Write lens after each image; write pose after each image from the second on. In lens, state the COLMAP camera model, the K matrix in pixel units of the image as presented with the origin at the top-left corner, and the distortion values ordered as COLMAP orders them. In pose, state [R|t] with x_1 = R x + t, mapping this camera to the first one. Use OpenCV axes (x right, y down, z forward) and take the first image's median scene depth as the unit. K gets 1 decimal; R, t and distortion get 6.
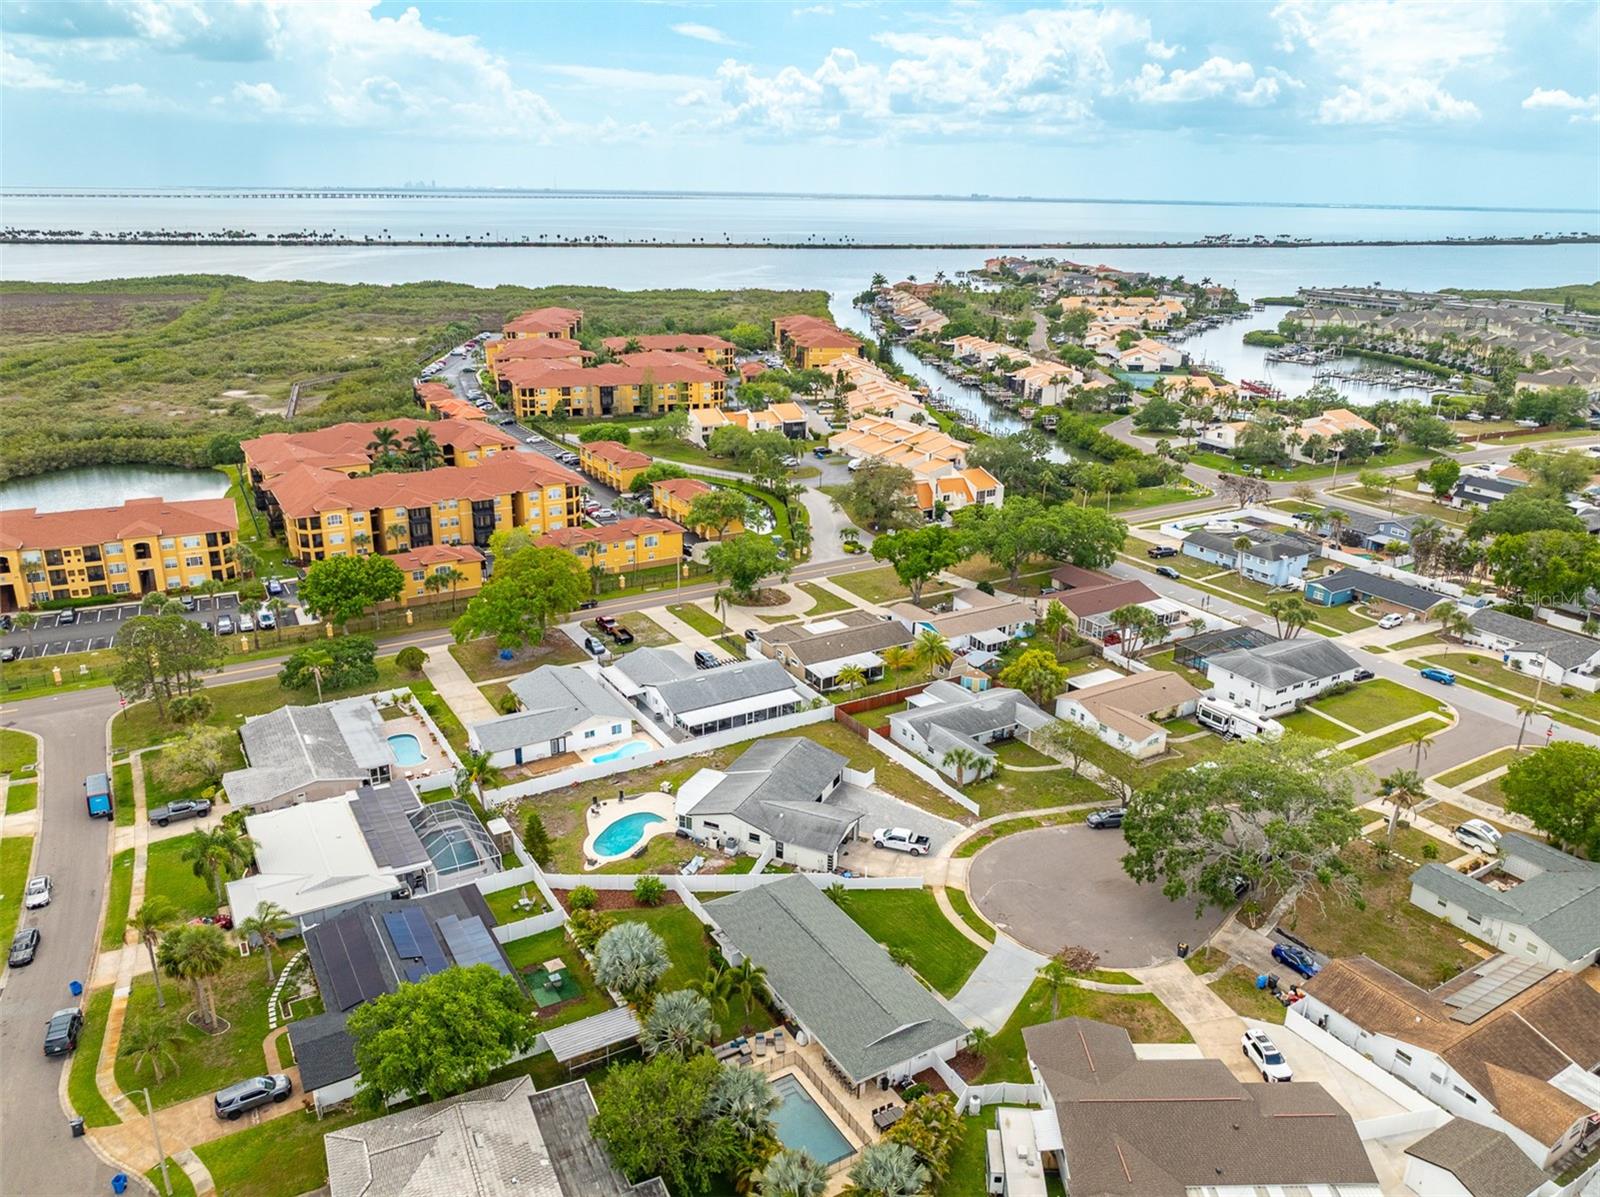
lens RADIAL K [[1153.4, 0, 800.0], [0, 1153.4, 598.5], [0, 0, 1]] dist [-0.025341, -0.000611]
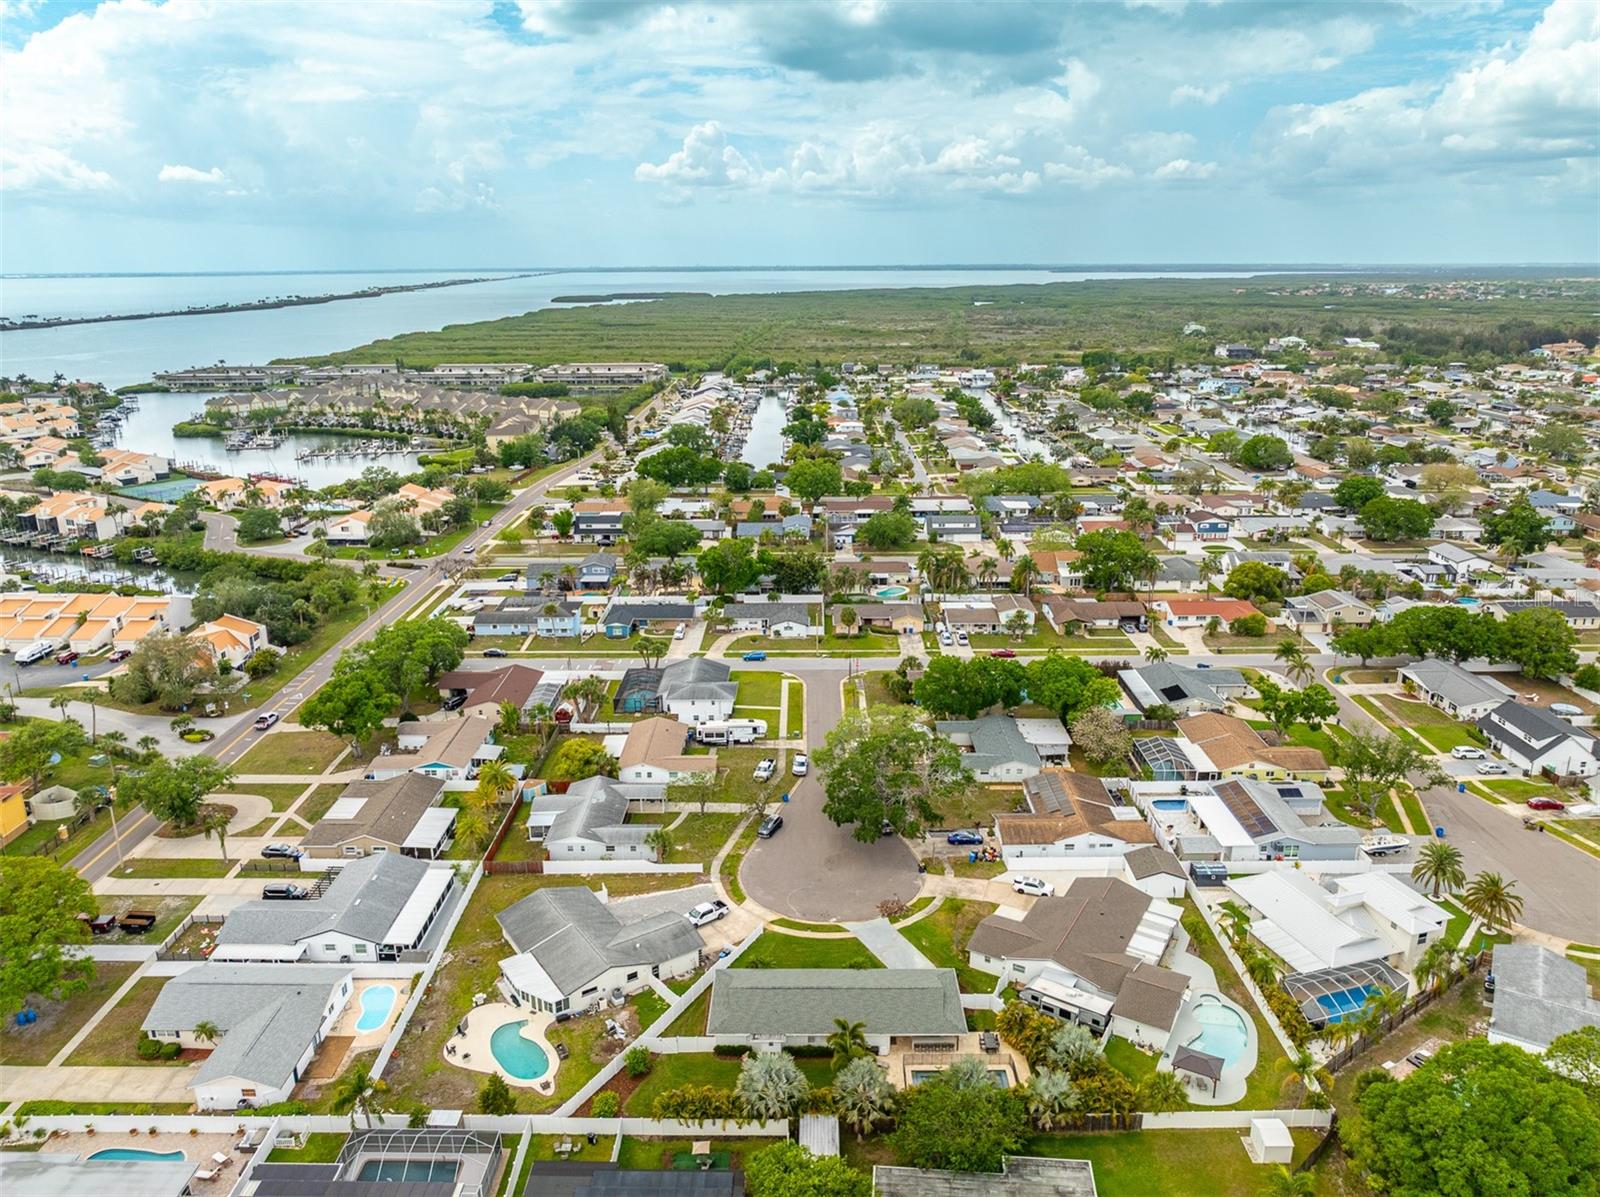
lens RADIAL K [[1120.1, 0, 799.3], [0, 1120.1, 593.0], [0, 0, 1]] dist [-0.026553, 0.005141]
pose [[0.520927, -0.255888, 0.814344, -0.558144], [0.295349, 0.949116, 0.109306, -0.153549], [-0.800877, 0.183576, 0.569996, 0.179184]]
